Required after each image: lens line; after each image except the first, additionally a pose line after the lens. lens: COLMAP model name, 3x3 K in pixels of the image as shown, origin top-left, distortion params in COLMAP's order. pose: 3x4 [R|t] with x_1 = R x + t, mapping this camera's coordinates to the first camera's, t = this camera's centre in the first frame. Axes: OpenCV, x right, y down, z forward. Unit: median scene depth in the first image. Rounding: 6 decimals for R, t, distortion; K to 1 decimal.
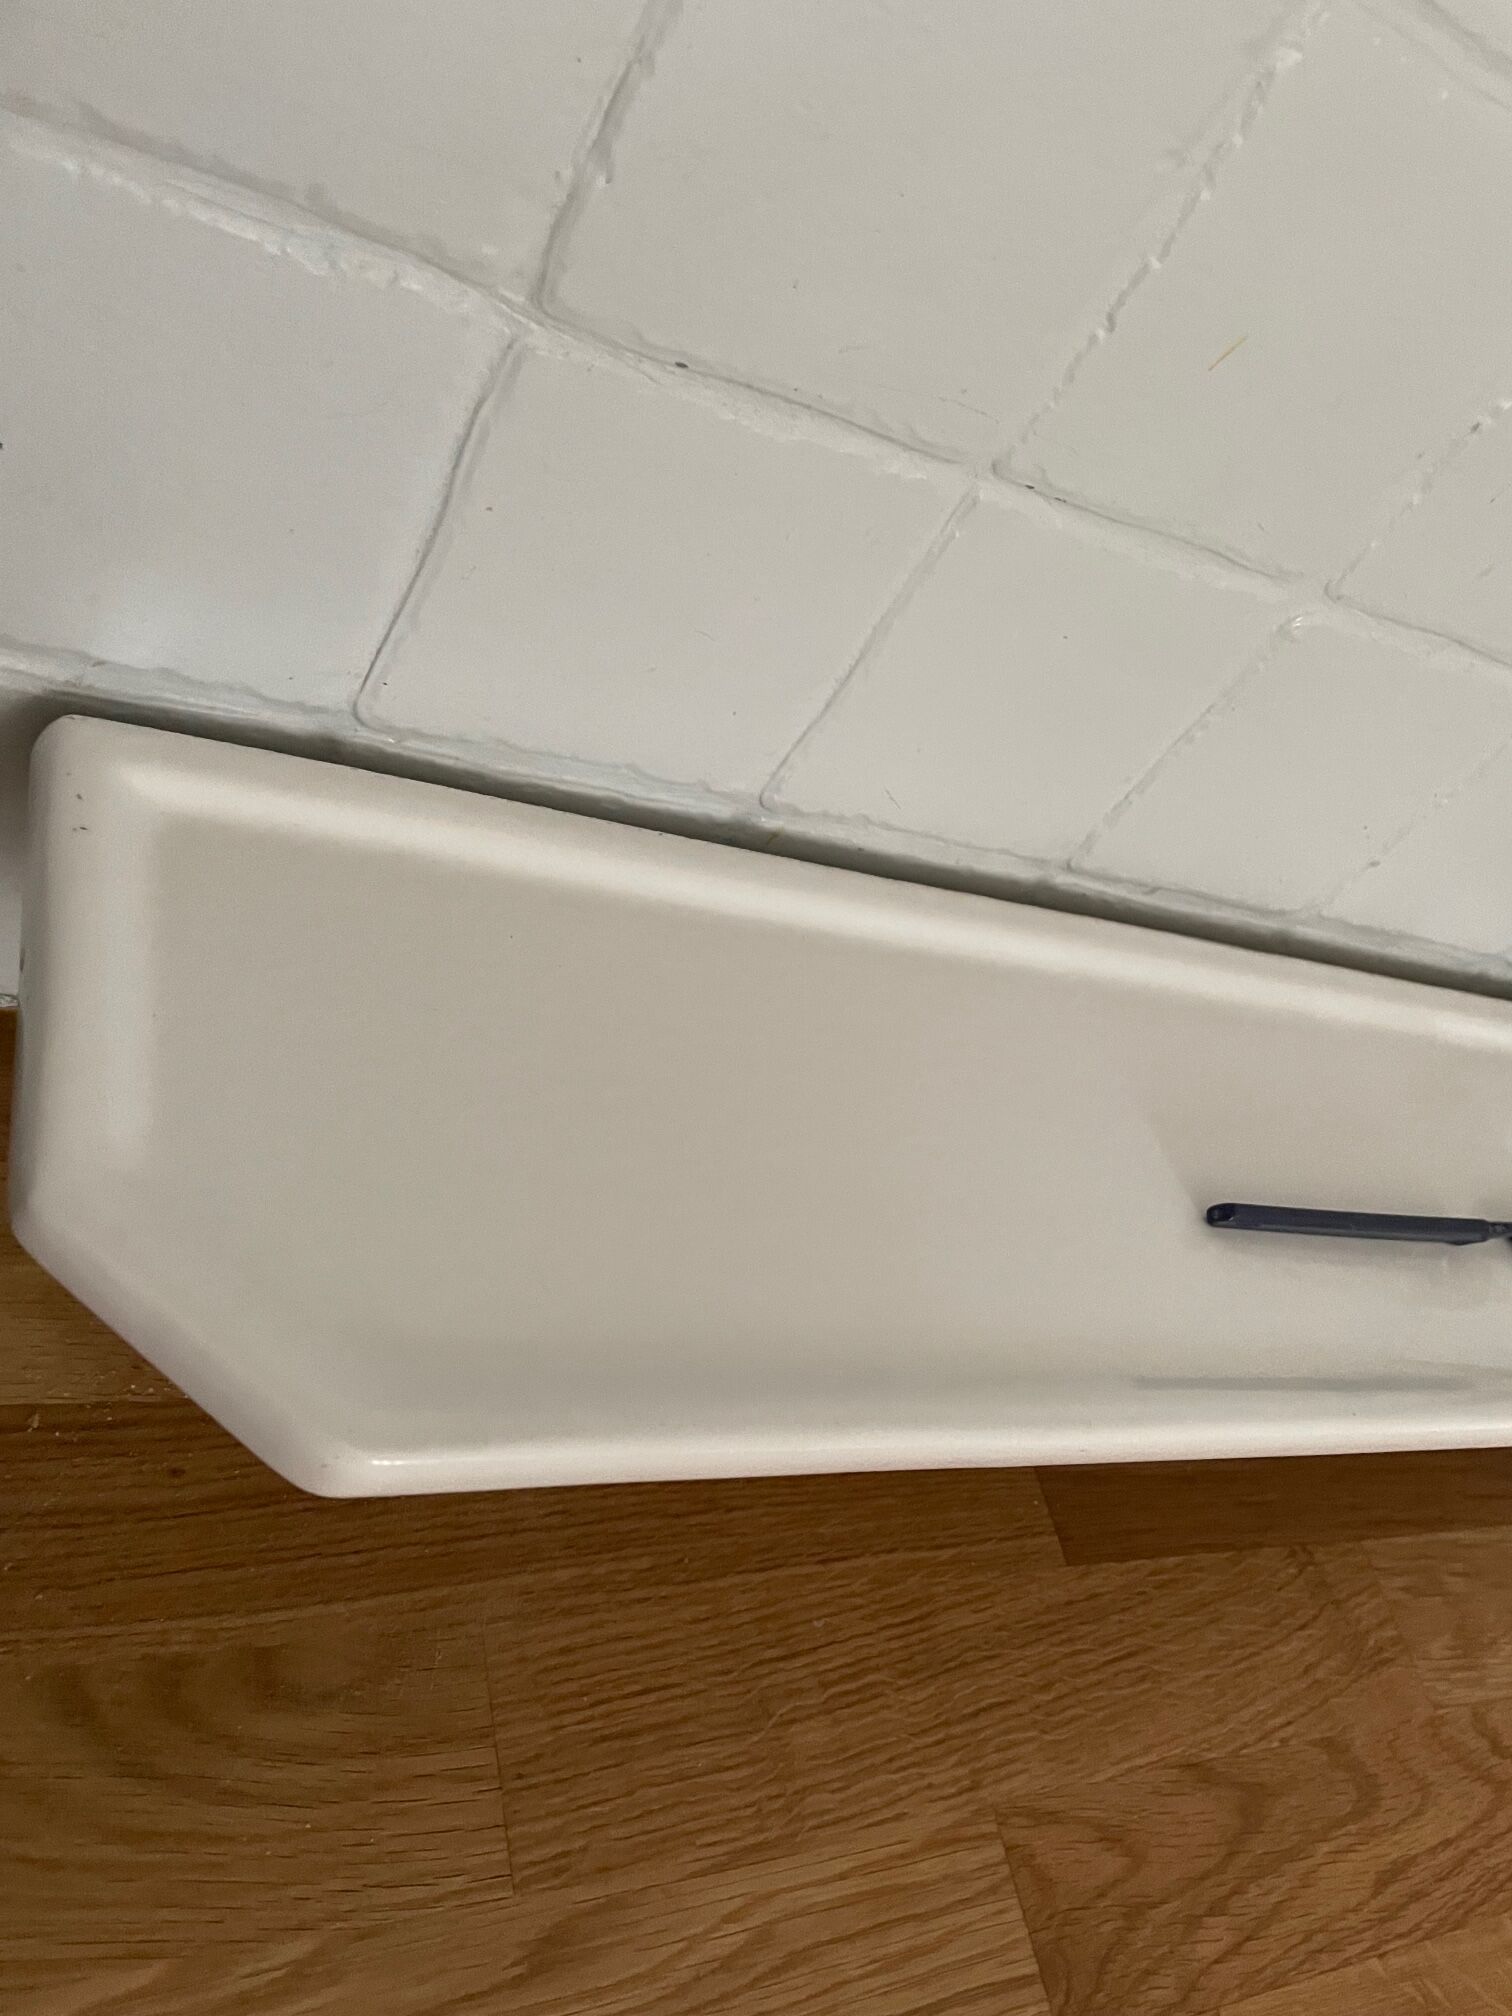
lens RADIAL K [[1540.2, 0, 762.3], [0, 1540.2, 1006.2], [0, 0, 1]] dist [0.069413, -0.100874]
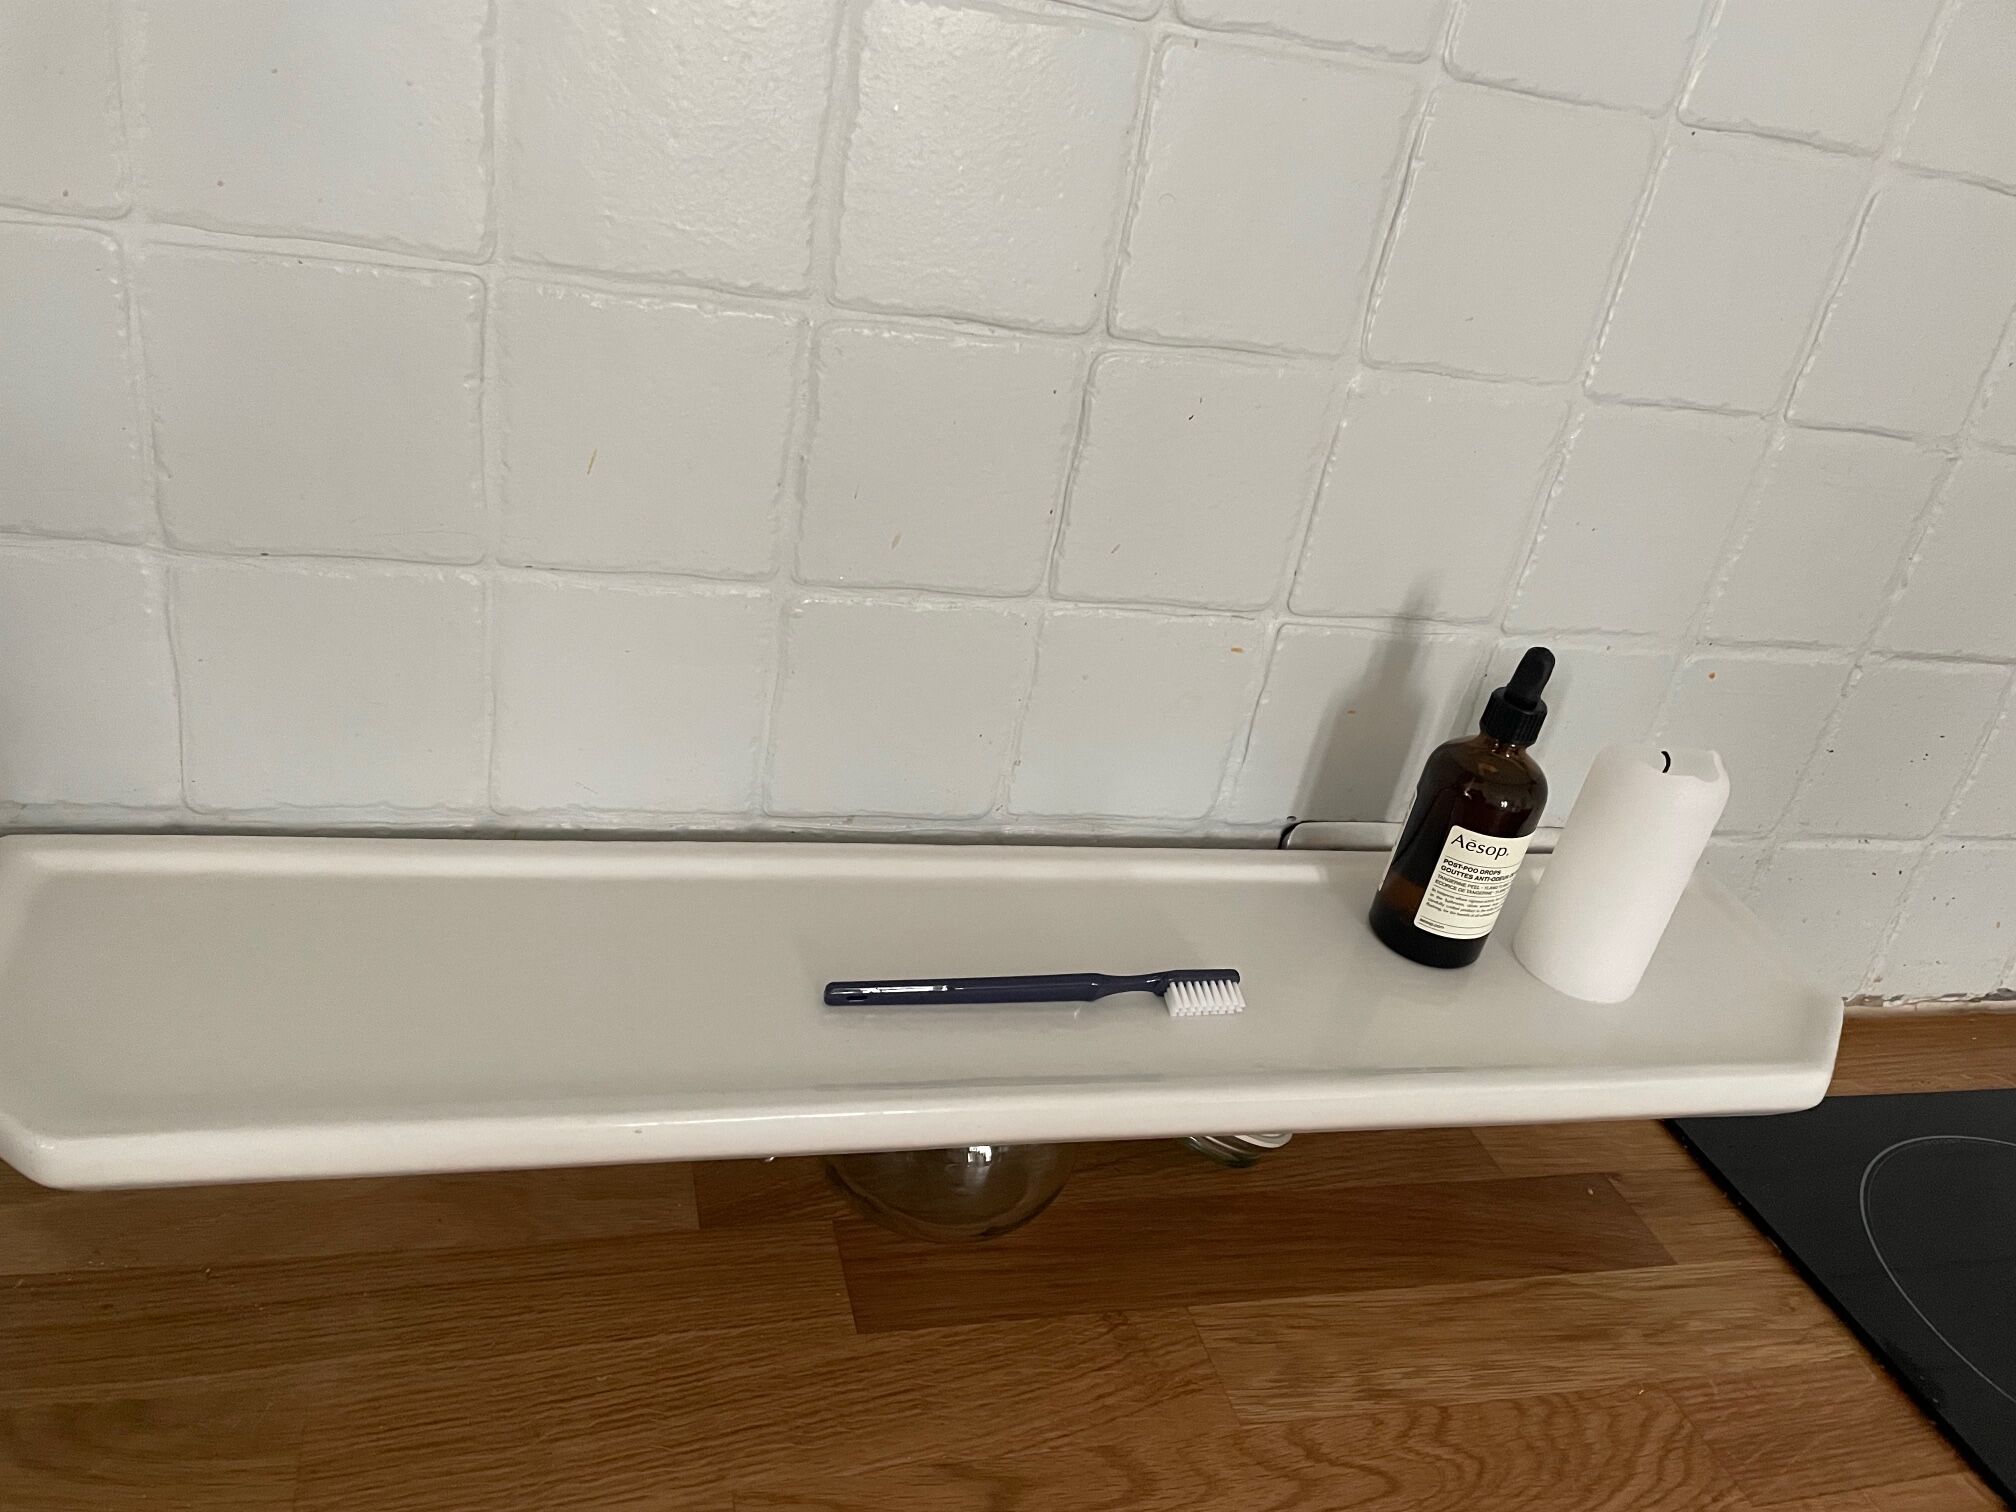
lens RADIAL K [[1540.2, 0, 992.9], [0, 1540.2, 757.0], [0, 0, 1]] dist [0.069413, -0.100874]
pose [[0.947255, -0.283027, -0.150343, 0.716091], [0.212106, 0.905337, -0.367935, 0.490141], [0.240247, 0.316639, 0.917617, -0.300828]]
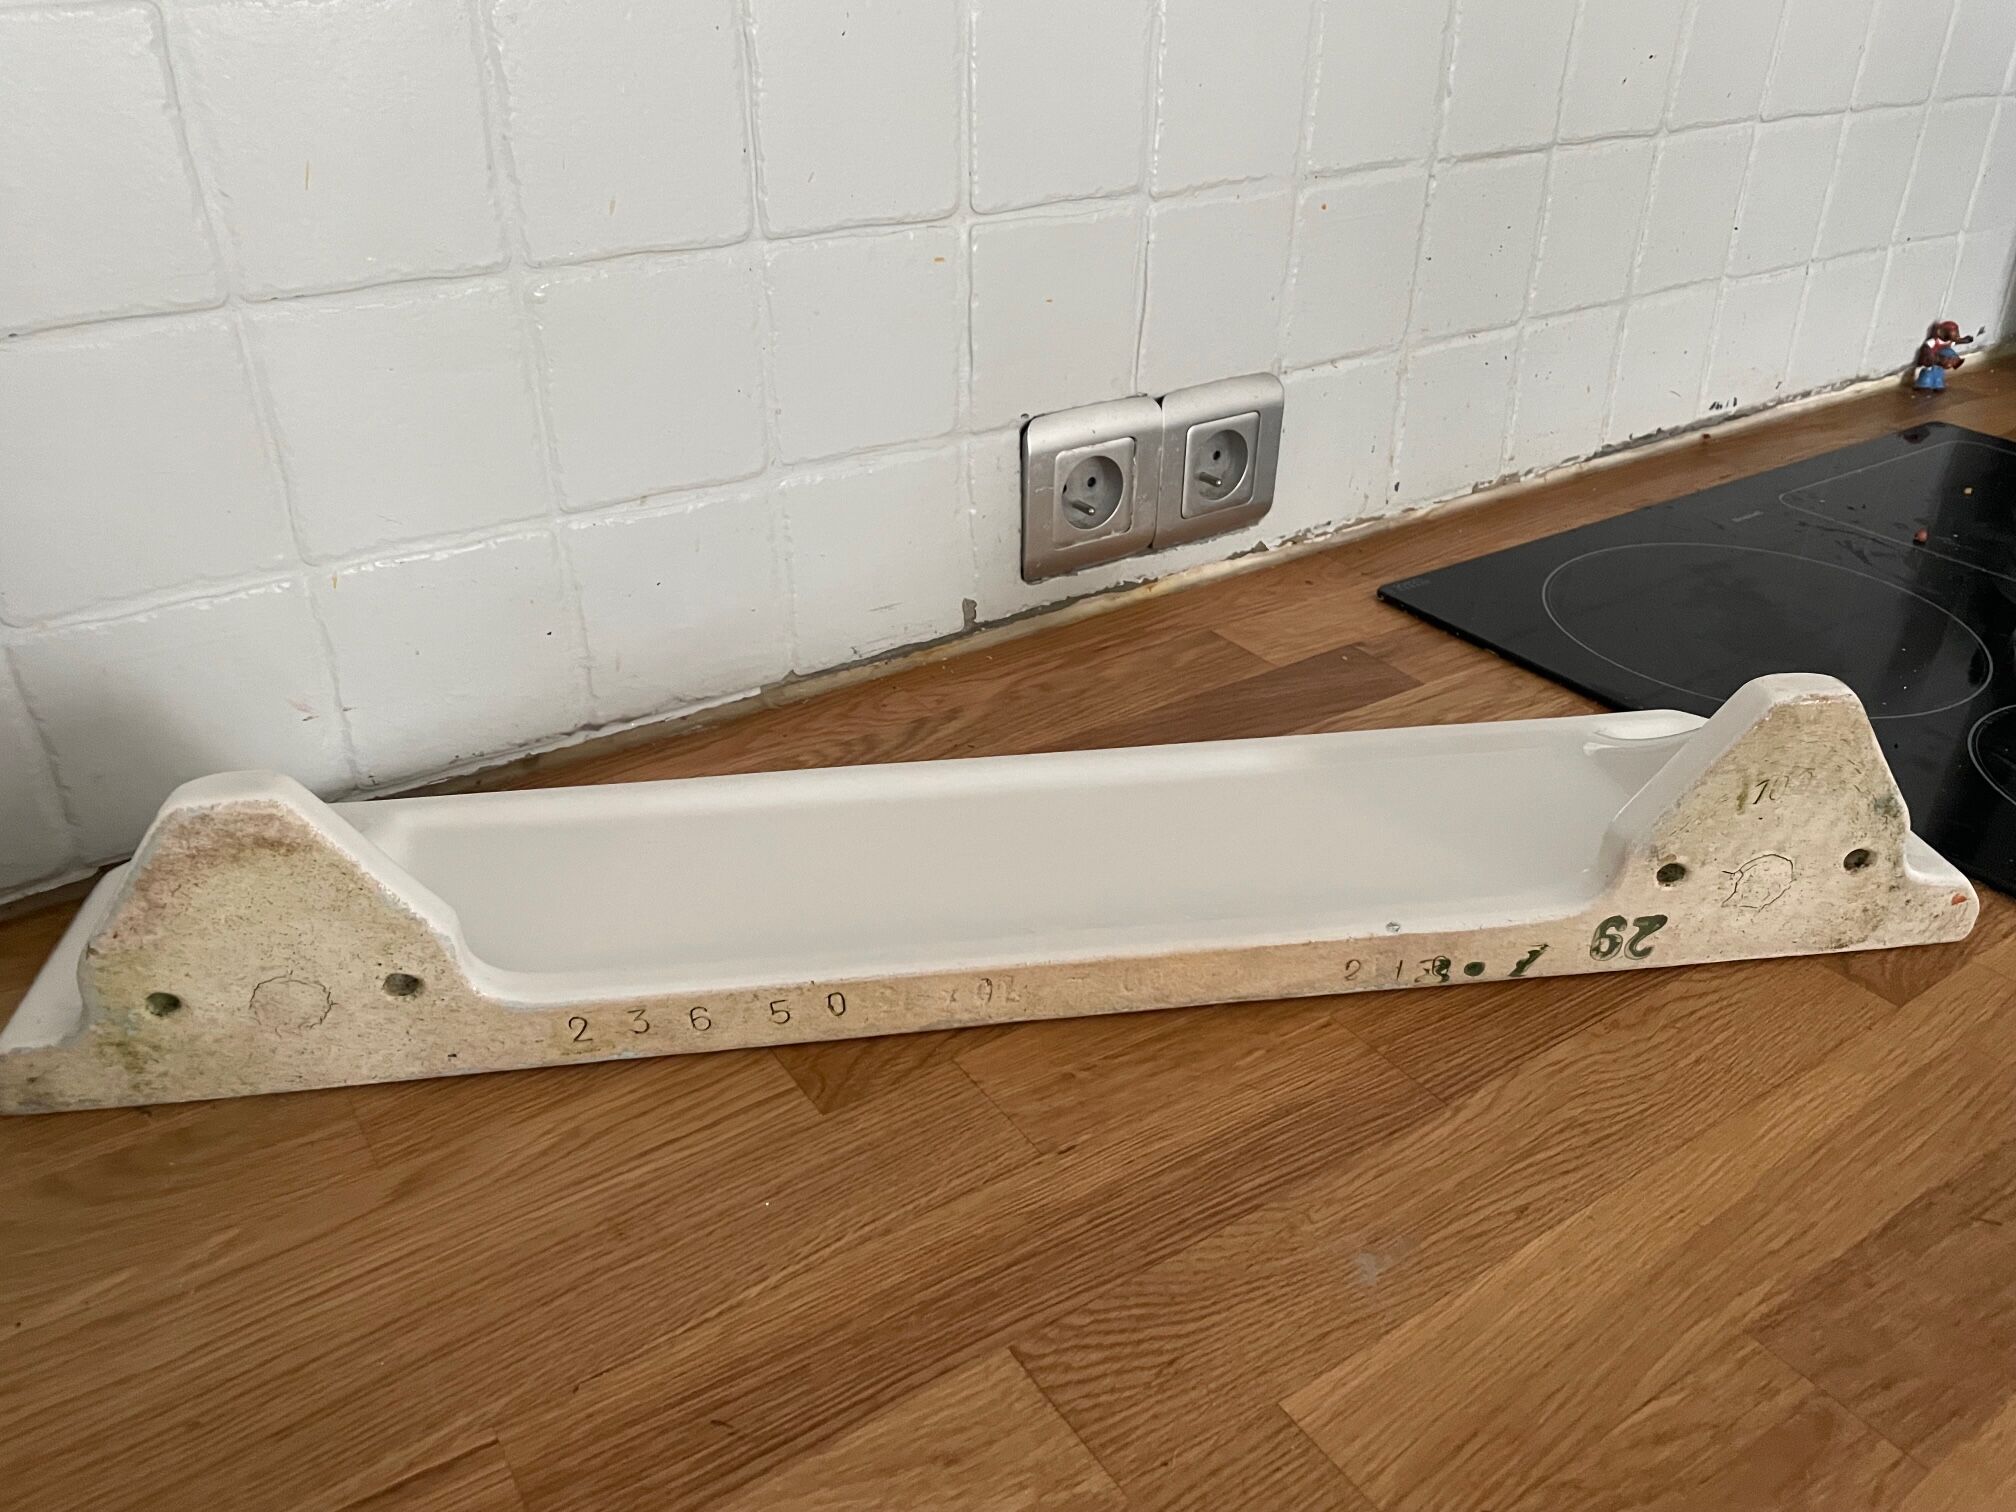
lens RADIAL K [[1540.2, 0, 1012.1], [0, 1540.2, 751.4], [0, 0, 1]] dist [0.069413, -0.100874]
pose [[0.836884, -0.547251, 0.011924, 0.477733], [0.535670, 0.814303, -0.223537, 0.764626], [0.112622, 0.193462, 0.974622, -0.420382]]
